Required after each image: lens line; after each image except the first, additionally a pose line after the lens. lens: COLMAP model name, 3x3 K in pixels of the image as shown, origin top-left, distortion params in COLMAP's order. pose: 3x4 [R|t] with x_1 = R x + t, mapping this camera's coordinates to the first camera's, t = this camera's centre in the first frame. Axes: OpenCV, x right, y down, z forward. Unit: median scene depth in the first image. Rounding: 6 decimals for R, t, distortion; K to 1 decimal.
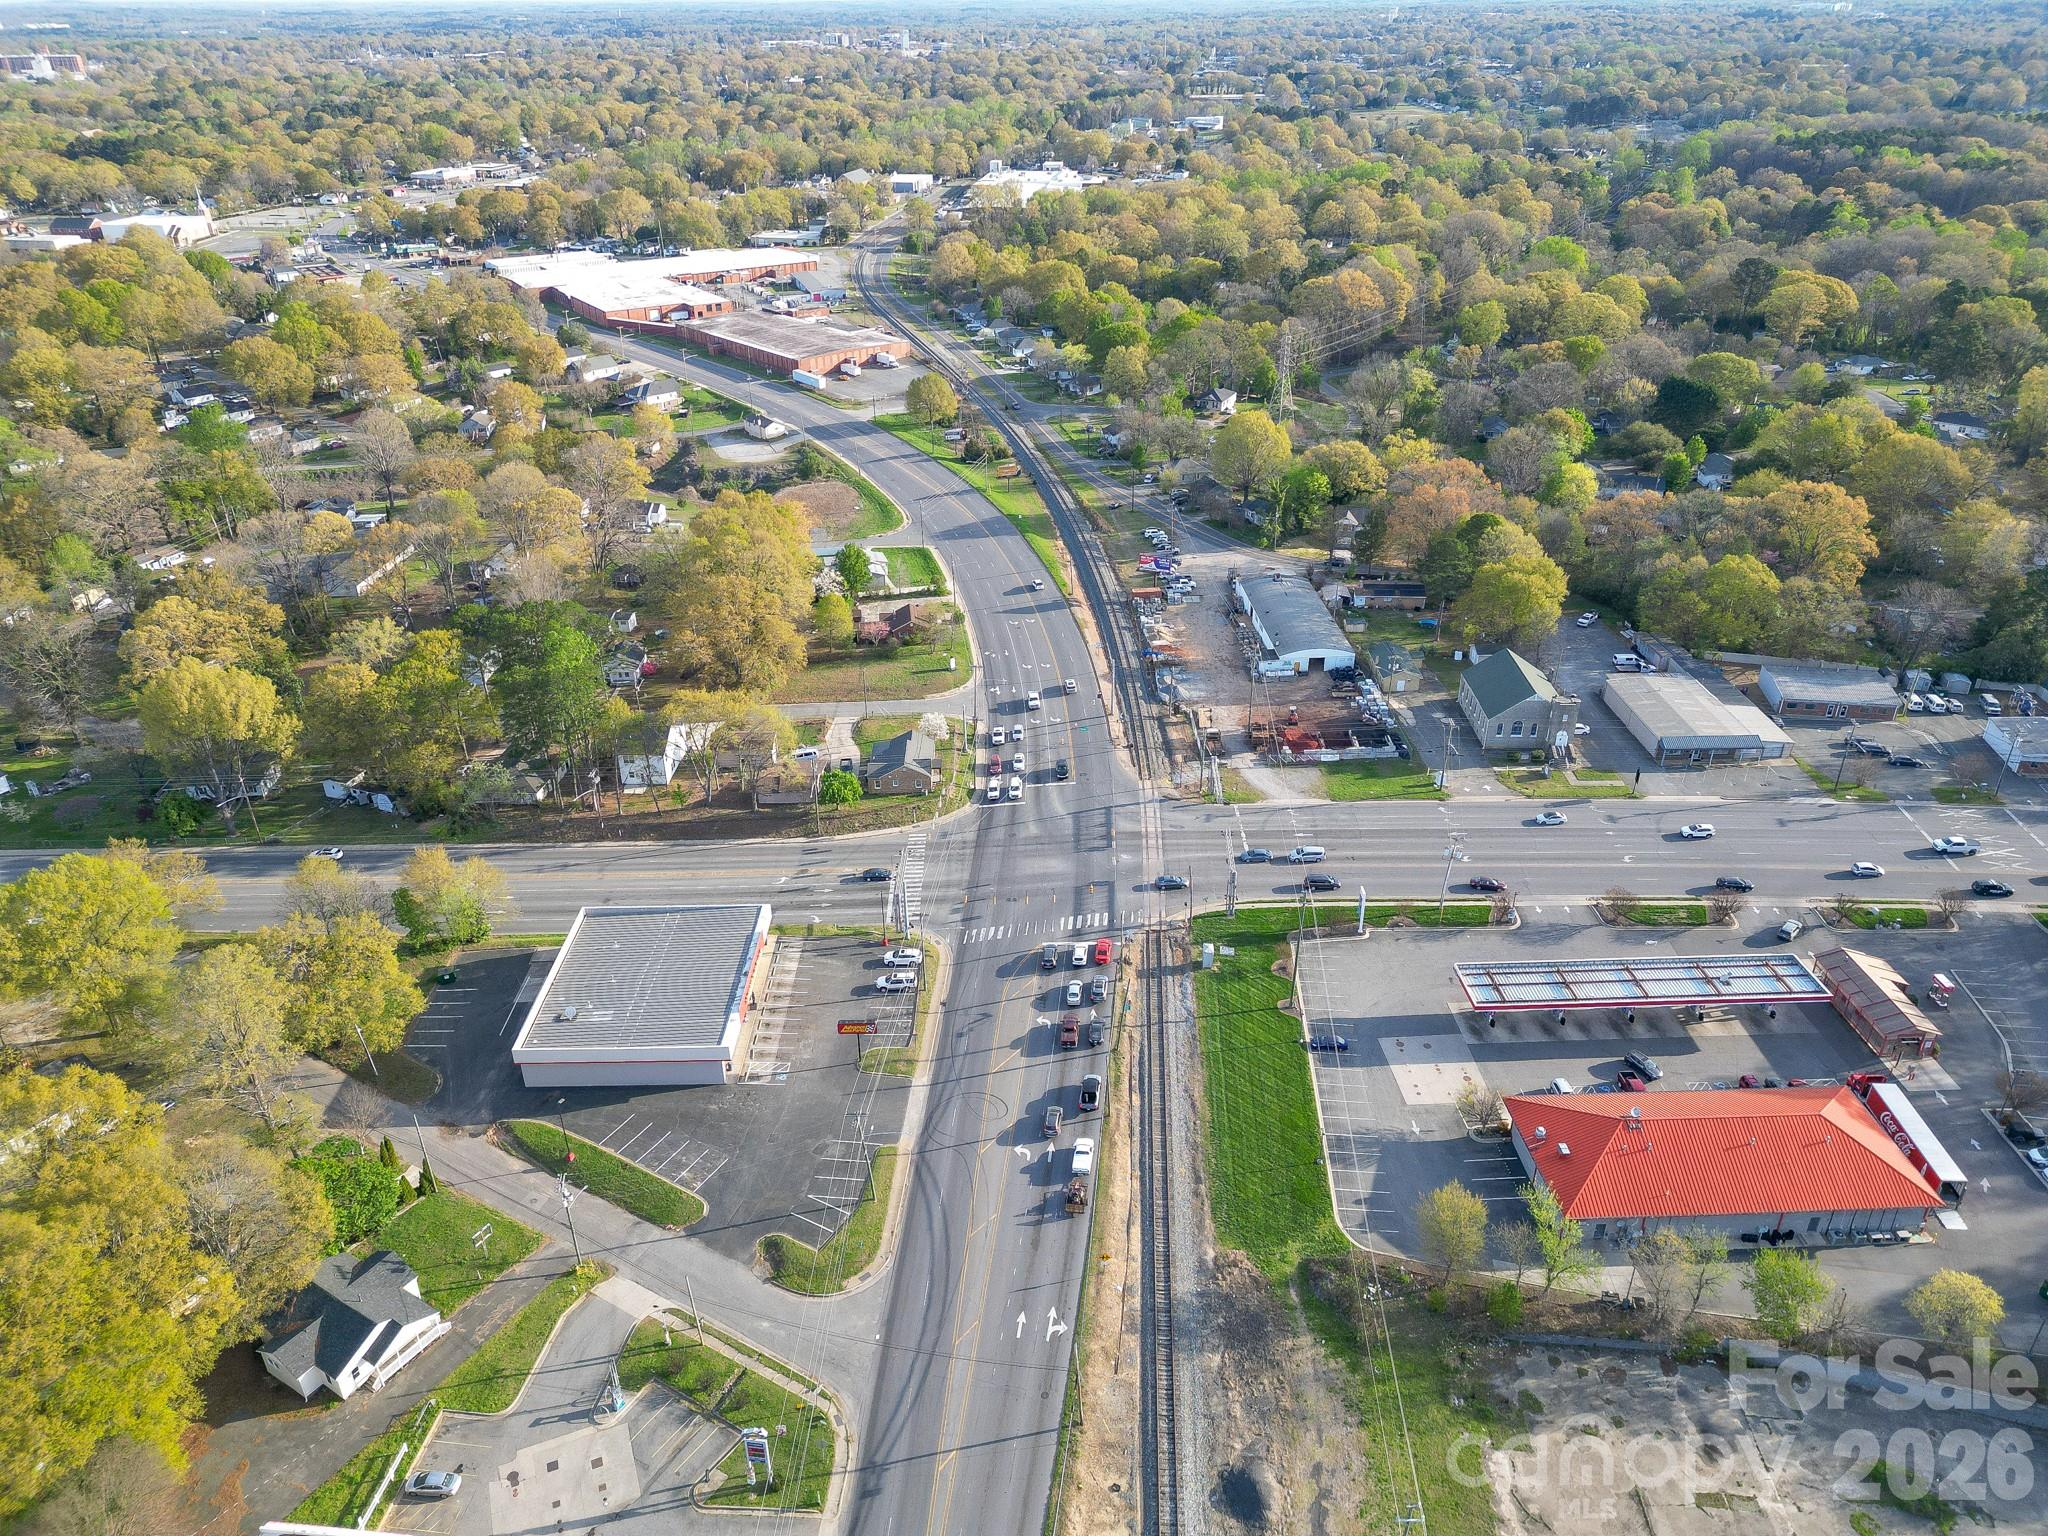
lens RADIAL K [[1421.4, 0, 1025.6], [0, 1421.4, 773.0], [0, 0, 1]] dist [0.071890, -0.058754]
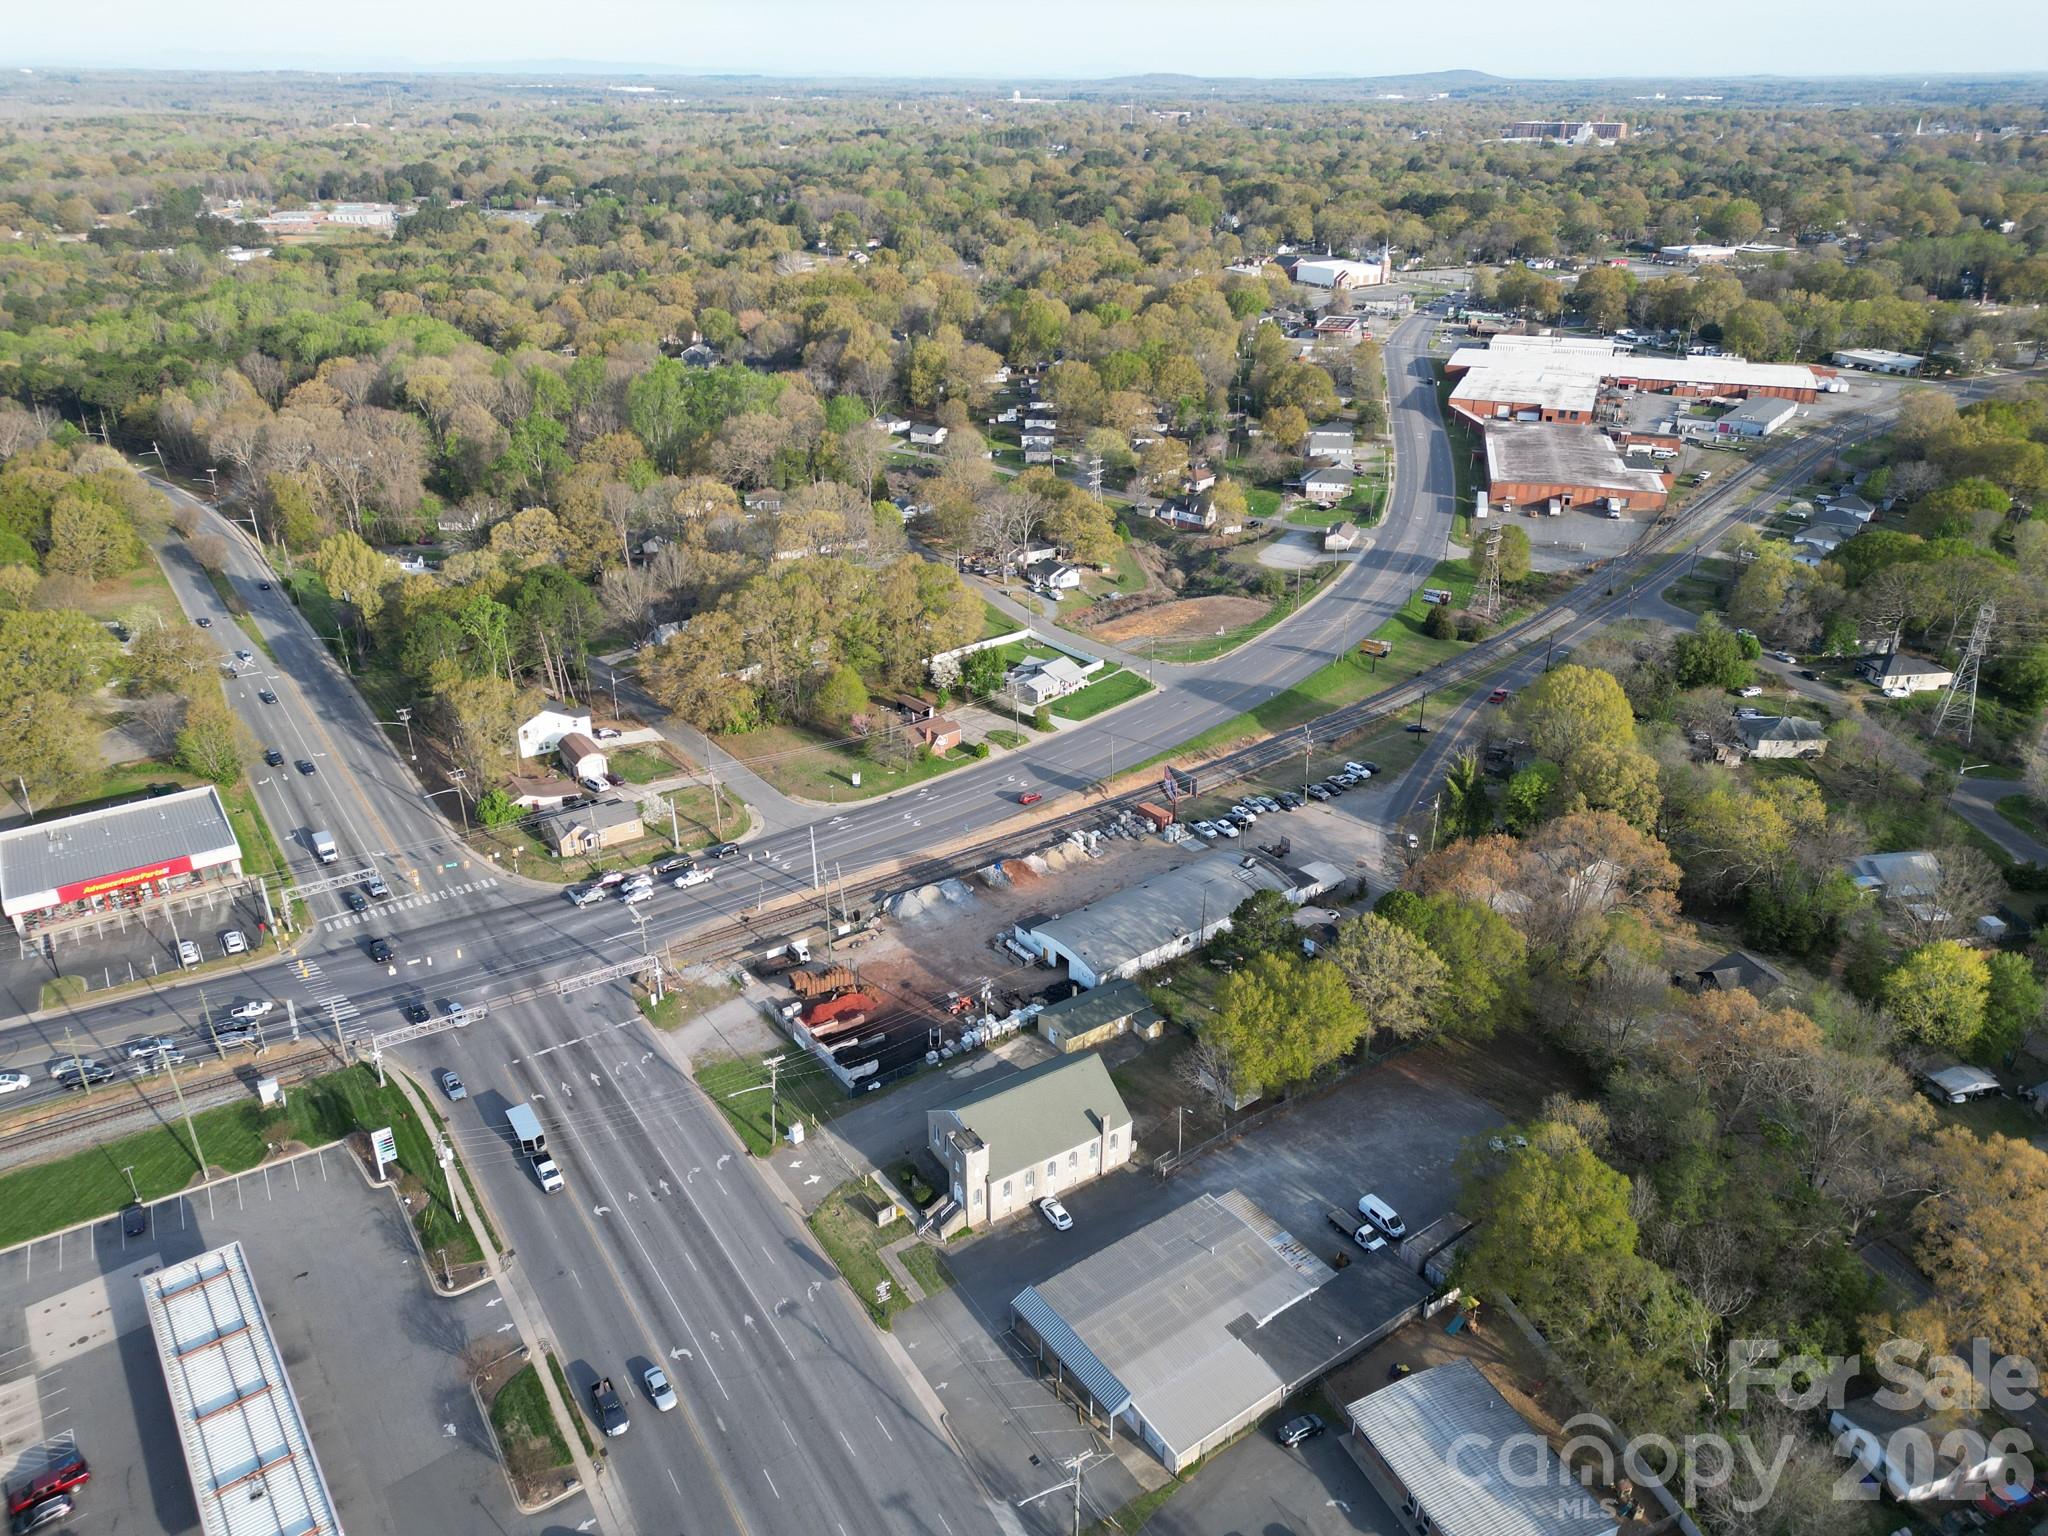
lens RADIAL K [[1421.4, 0, 1011.9], [0, 1421.4, 762.1], [0, 0, 1]] dist [0.071890, -0.058754]
pose [[0.560493, 0.368500, -0.741657, 0.132119], [-0.401594, 0.904147, 0.145738, -0.050639], [0.724272, 0.216160, 0.654756, 0.091131]]
